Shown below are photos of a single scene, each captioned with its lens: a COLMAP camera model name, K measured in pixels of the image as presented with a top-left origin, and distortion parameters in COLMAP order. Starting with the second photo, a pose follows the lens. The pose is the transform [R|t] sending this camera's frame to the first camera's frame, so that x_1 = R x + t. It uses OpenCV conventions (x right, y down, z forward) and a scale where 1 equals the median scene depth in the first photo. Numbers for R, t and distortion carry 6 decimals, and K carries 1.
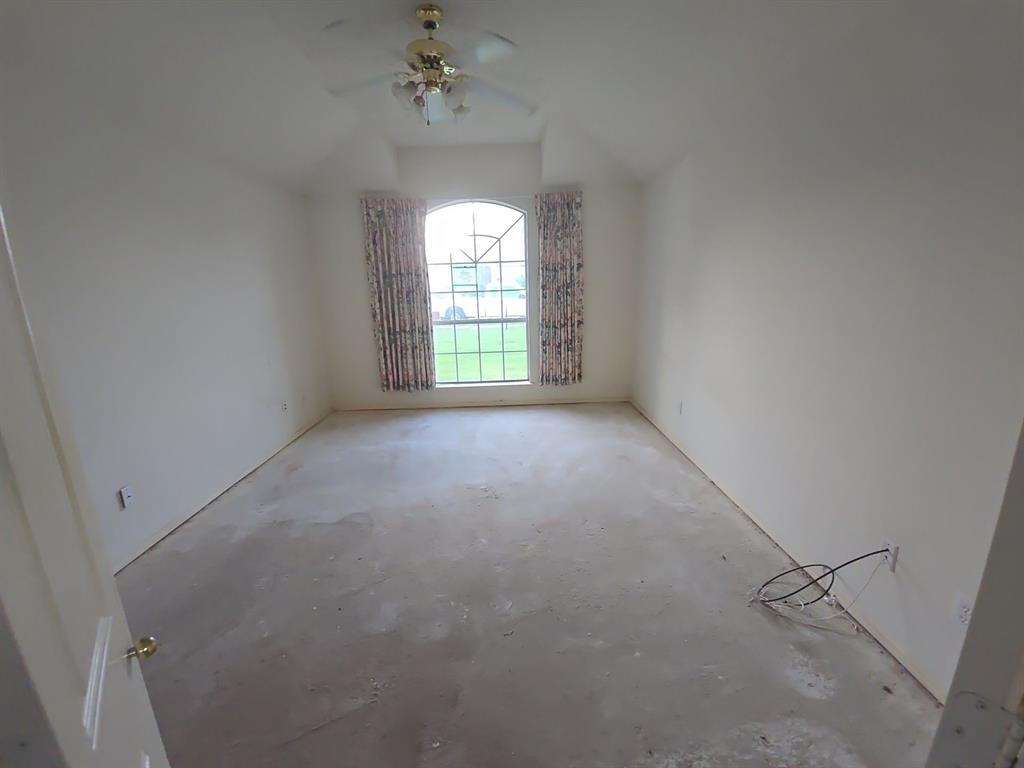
lens RADIAL K [[434.9, 0, 509.3], [0, 434.9, 384.0], [0, 0, 1]] dist [0.012776, -0.007272]
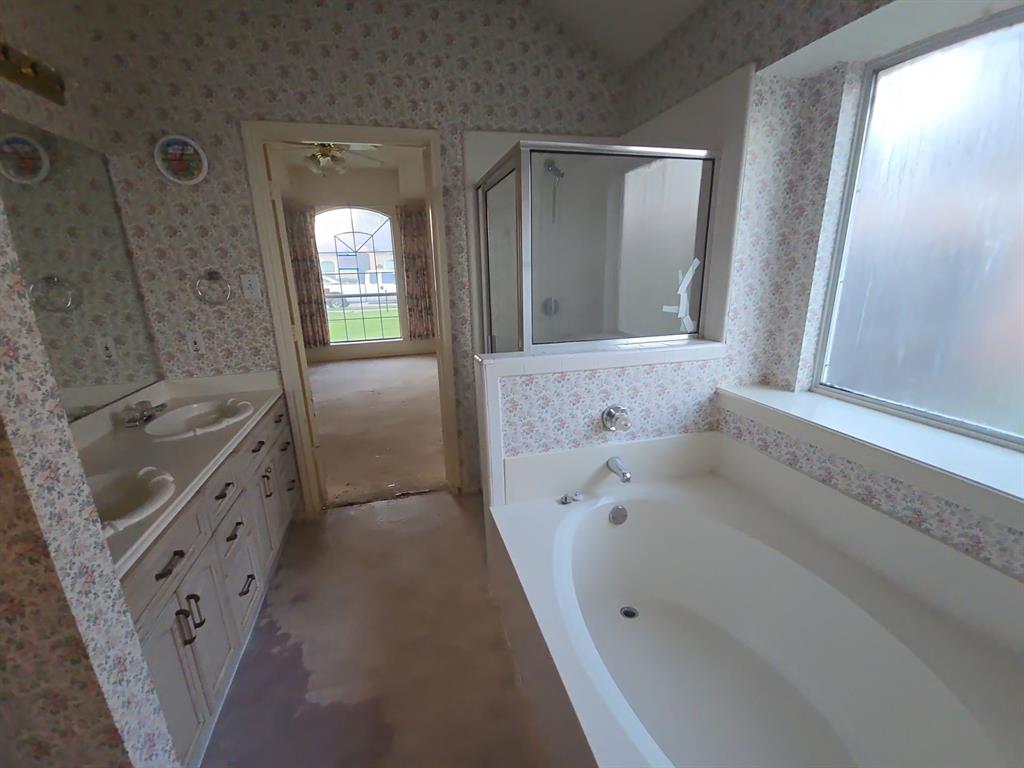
lens RADIAL K [[434.9, 0, 511.3], [0, 434.9, 387.5], [0, 0, 1]] dist [0.012776, -0.007272]
pose [[0.966249, -0.063727, 0.249603, 0.028425], [0.056540, 0.997756, 0.035866, 0.131349], [-0.251328, -0.020543, 0.967684, -0.484308]]
